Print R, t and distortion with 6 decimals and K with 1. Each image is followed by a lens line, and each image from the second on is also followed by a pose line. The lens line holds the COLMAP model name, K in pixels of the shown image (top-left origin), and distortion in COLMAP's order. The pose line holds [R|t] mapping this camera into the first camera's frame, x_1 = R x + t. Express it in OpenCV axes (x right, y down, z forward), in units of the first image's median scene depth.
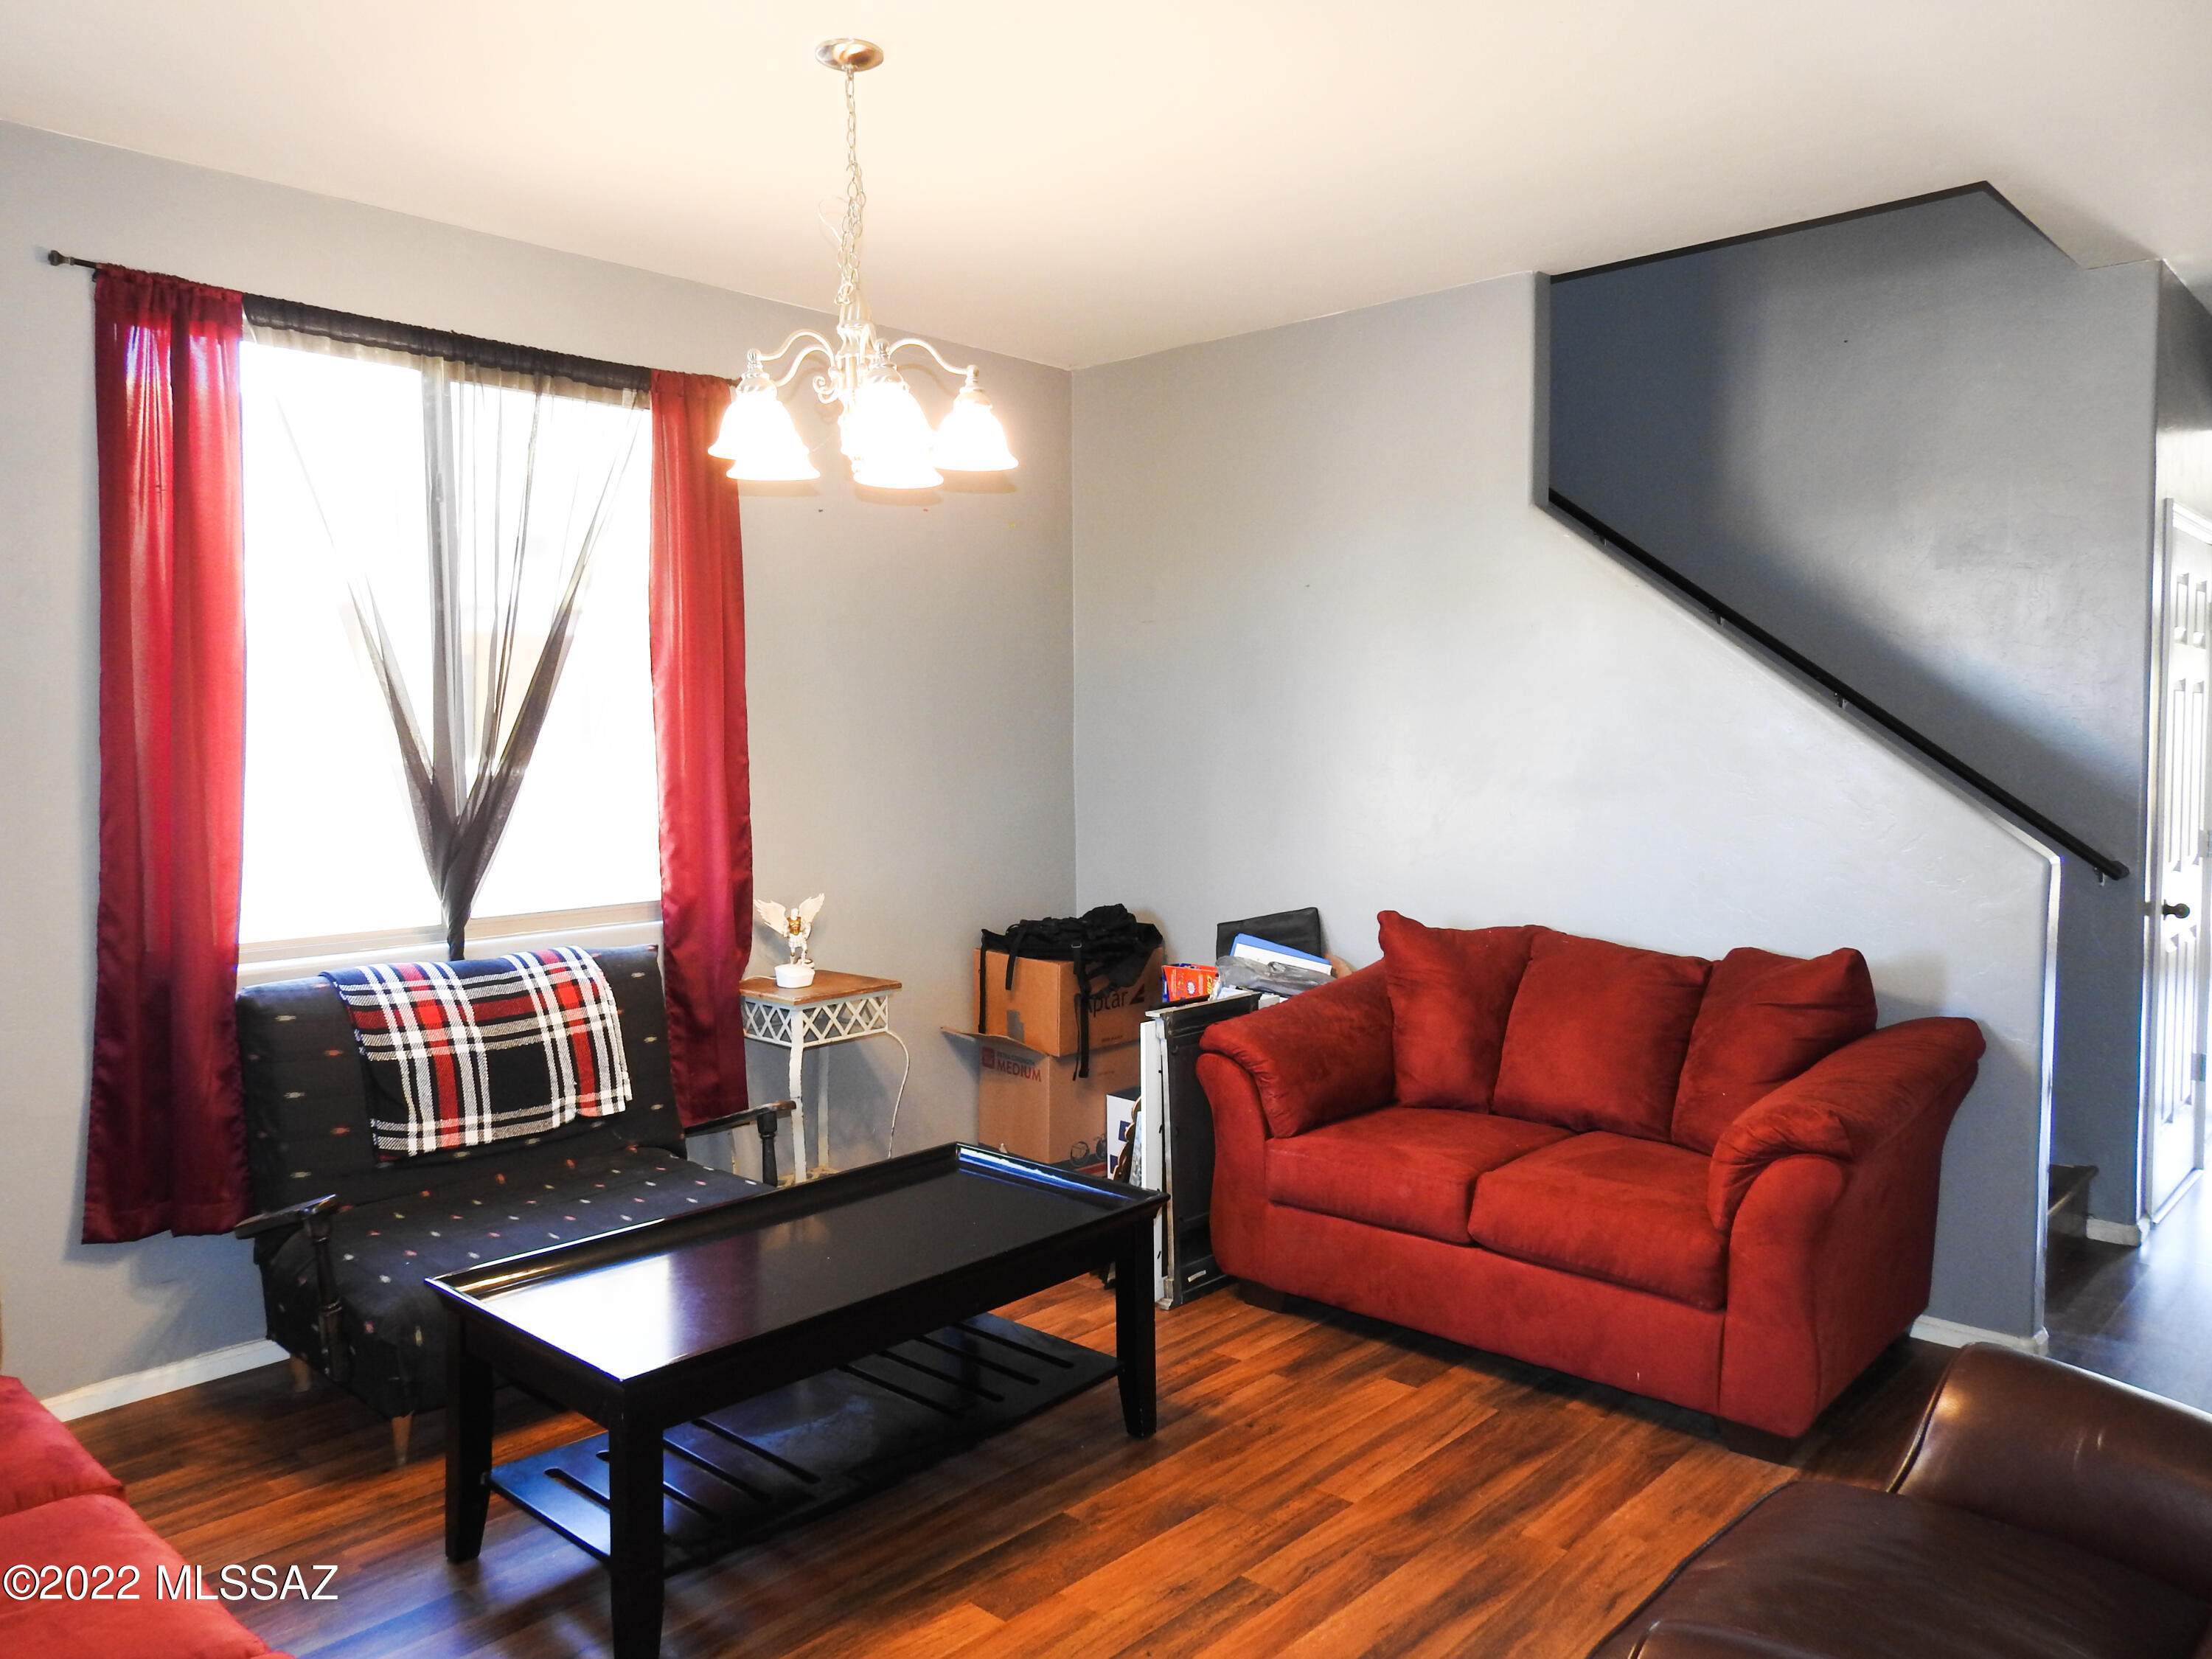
lens RADIAL K [[1607.4, 0, 1101.2], [0, 1607.4, 824.1], [0, 0, 1]] dist [0.004547, 0.005397]
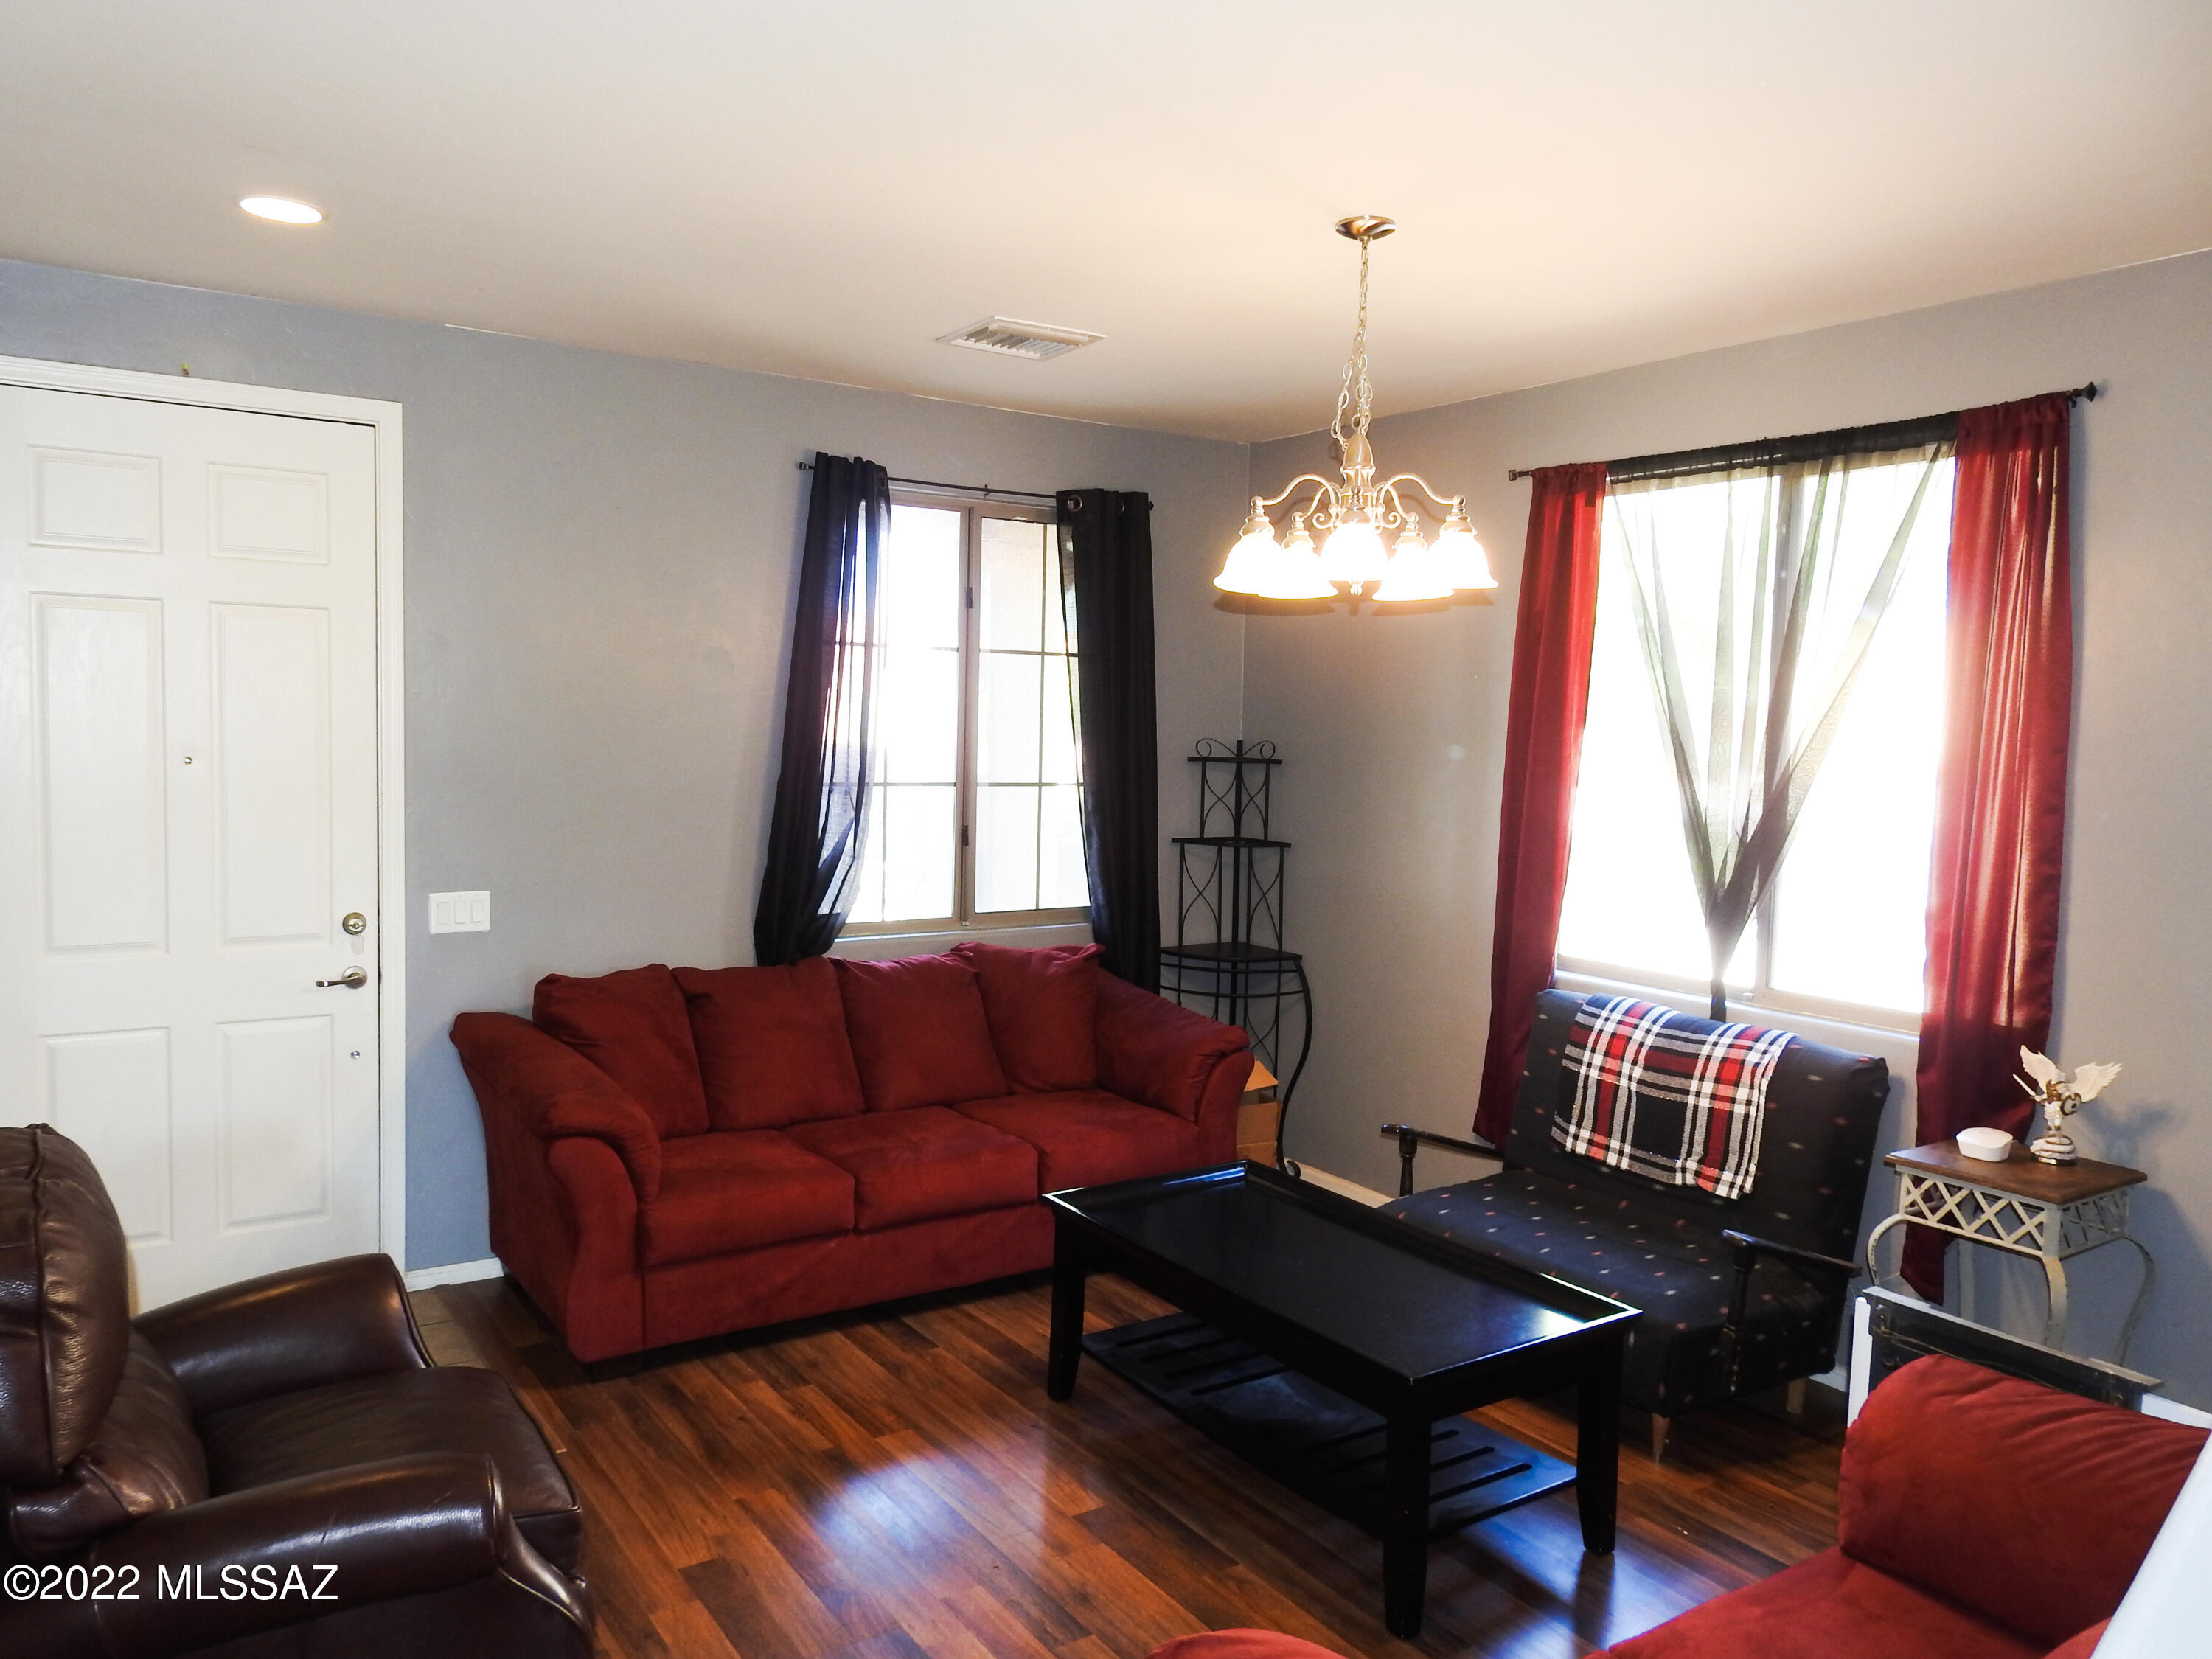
lens RADIAL K [[1607.4, 0, 1101.2], [0, 1607.4, 824.1], [0, 0, 1]] dist [0.004547, 0.005397]
pose [[-0.237627, 0.061525, -0.969406, 0.788910], [-0.085867, 0.992755, 0.084055, -0.107227], [0.967554, 0.103214, -0.230622, 0.880010]]
